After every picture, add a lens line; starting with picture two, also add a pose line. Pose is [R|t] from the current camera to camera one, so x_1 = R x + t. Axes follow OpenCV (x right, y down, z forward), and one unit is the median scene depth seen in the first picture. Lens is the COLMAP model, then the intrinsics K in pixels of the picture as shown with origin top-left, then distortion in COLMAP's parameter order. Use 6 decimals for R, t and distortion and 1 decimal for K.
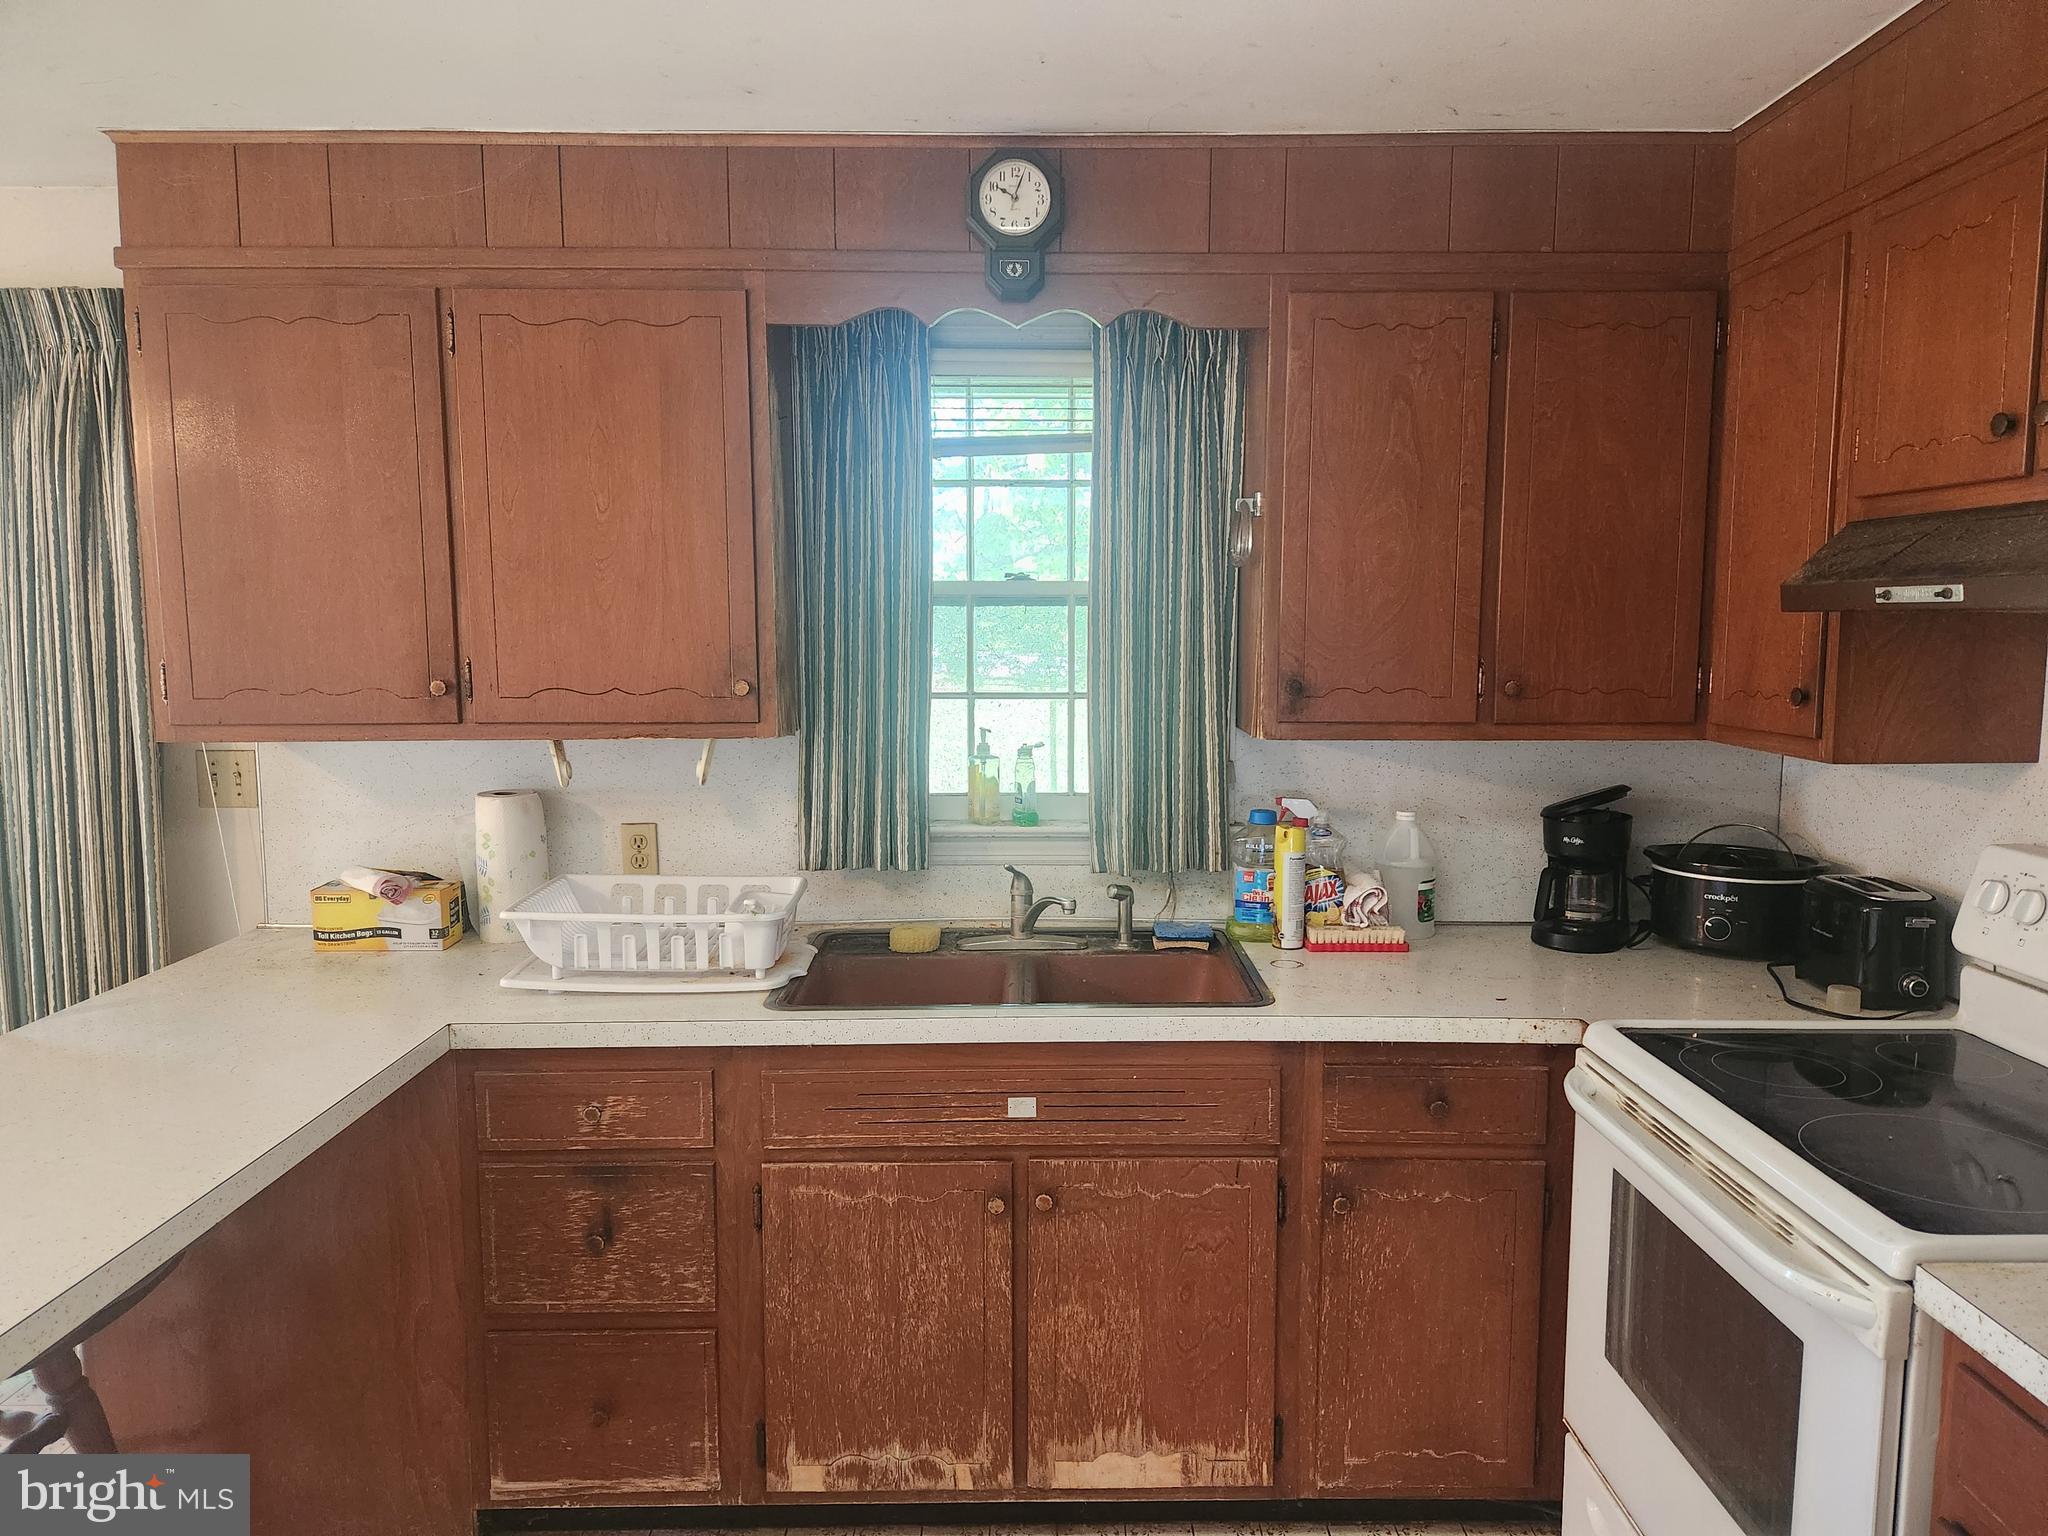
lens RADIAL K [[1373.5, 0, 1043.7], [0, 1373.5, 775.5], [0, 0, 1]] dist [0.069683, -0.057245]
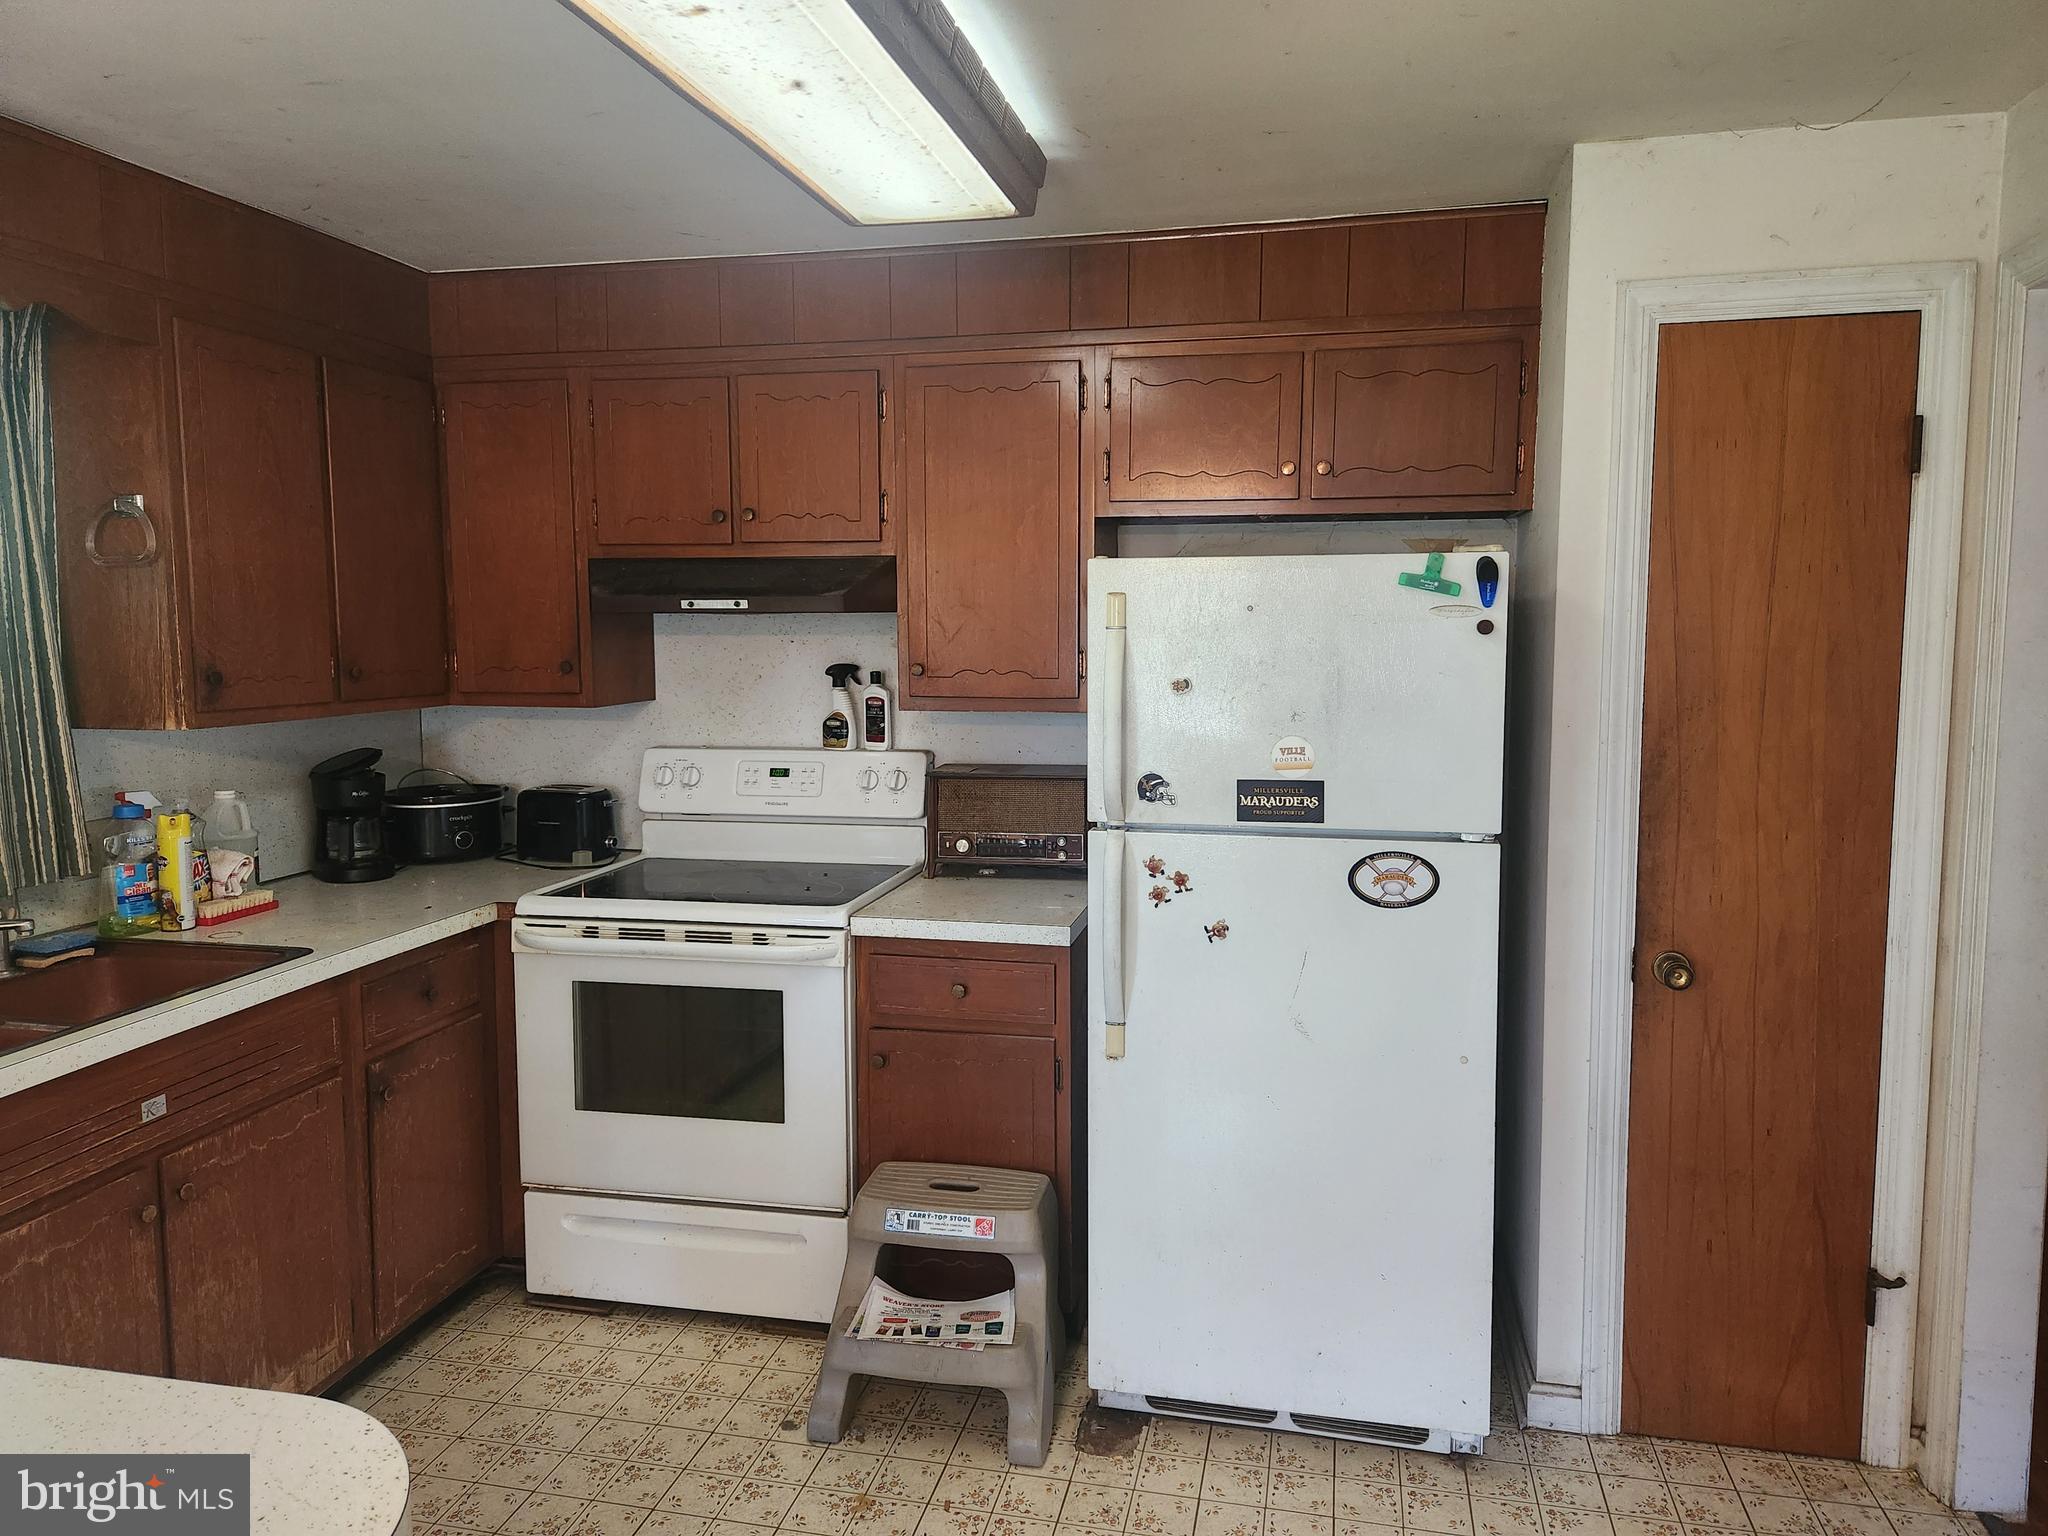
lens RADIAL K [[1373.5, 0, 1030.2], [0, 1373.5, 764.4], [0, 0, 1]] dist [0.069683, -0.057245]
pose [[0.229607, -0.103488, 0.967766, -0.722444], [0.115190, 0.990232, 0.078561, -0.009025], [-0.966443, 0.093439, 0.239285, 0.112731]]
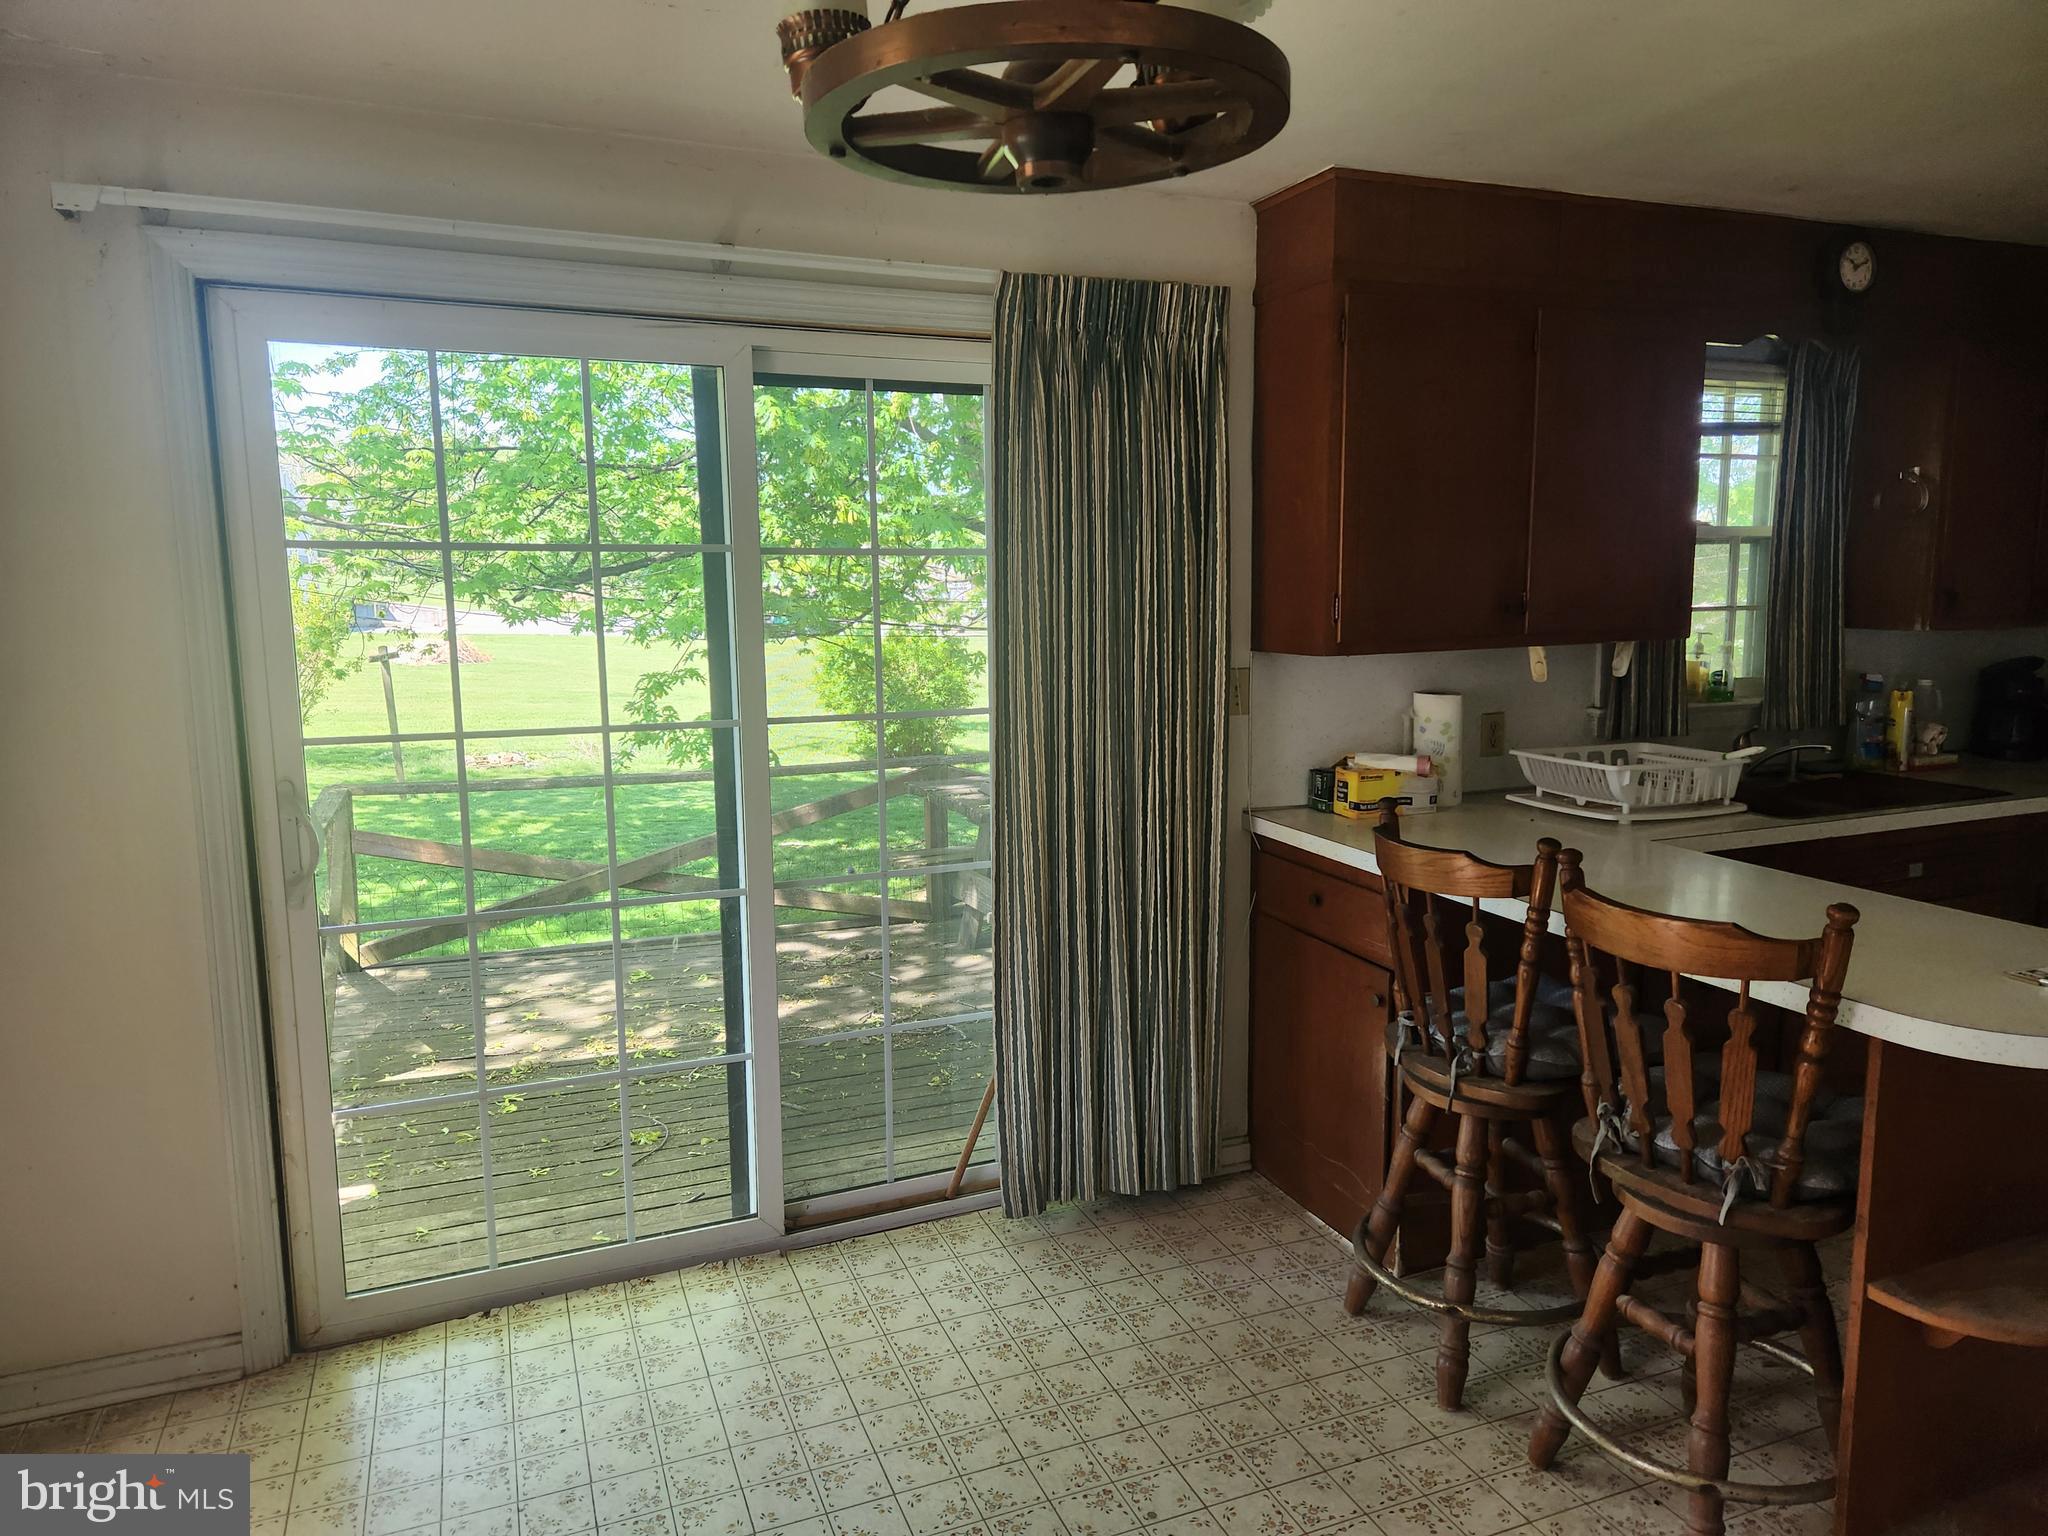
lens RADIAL K [[1373.5, 0, 1037.5], [0, 1373.5, 769.9], [0, 0, 1]] dist [0.069683, -0.057245]
pose [[0.925593, -0.062230, 0.373369, -1.310130], [0.052851, 0.997978, 0.035316, 0.021014], [-0.374812, -0.012955, 0.927011, -0.061981]]
